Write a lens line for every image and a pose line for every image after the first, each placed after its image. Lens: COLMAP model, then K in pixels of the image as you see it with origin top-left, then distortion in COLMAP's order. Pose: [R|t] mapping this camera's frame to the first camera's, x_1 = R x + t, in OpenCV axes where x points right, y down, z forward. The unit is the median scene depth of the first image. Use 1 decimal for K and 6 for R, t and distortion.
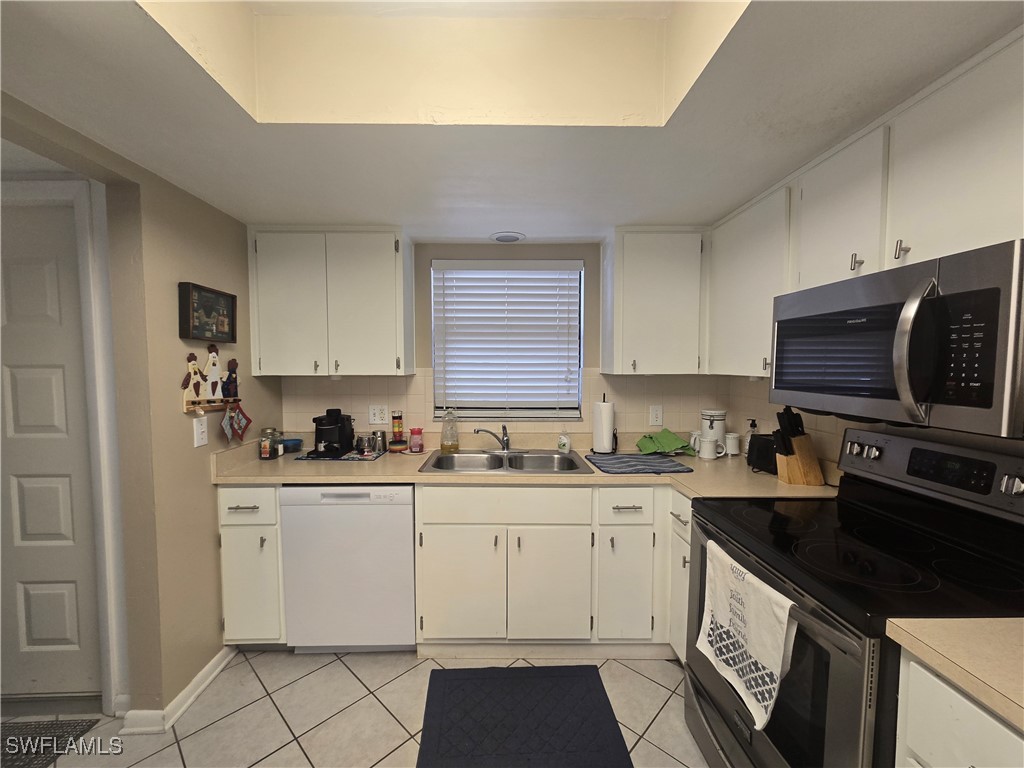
lens RADIAL K [[418.6, 0, 510.1], [0, 418.6, 388.0], [0, 0, 1]] dist [-0.002035, 0.000255]
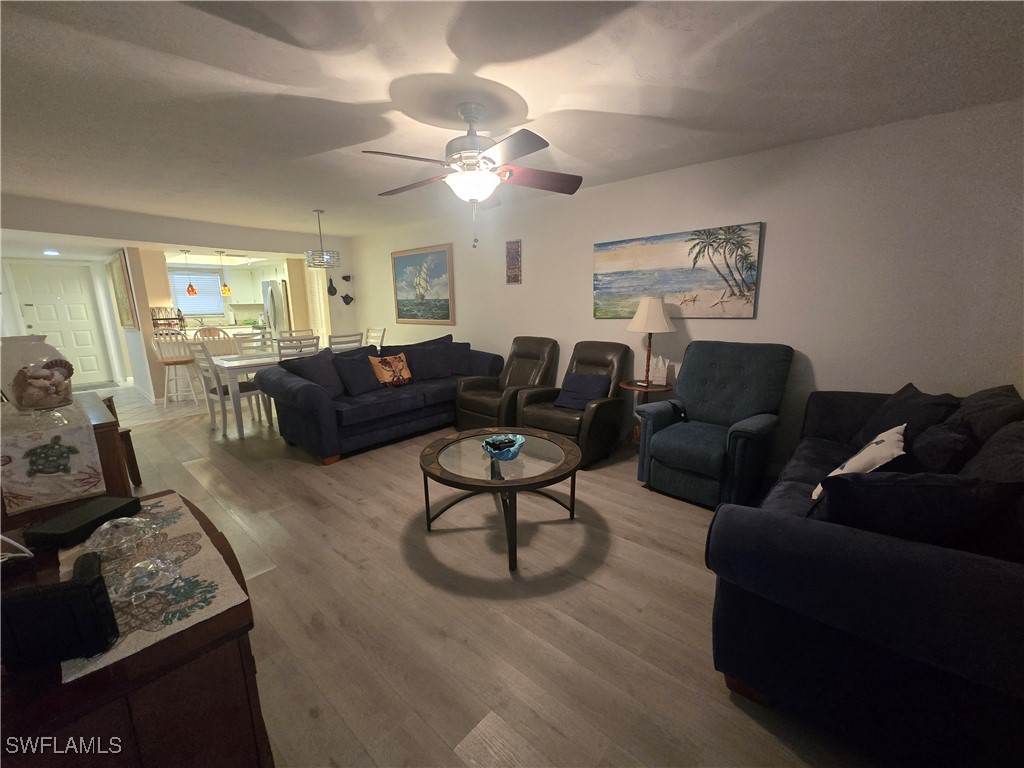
lens RADIAL K [[418.6, 0, 505.7], [0, 418.6, 391.1], [0, 0, 1]] dist [-0.002035, 0.000255]
pose [[0.699997, -0.160694, 0.695832, -0.820832], [0.049294, 0.982903, 0.177401, 0.197681], [-0.712443, -0.089880, 0.695950, -3.635349]]
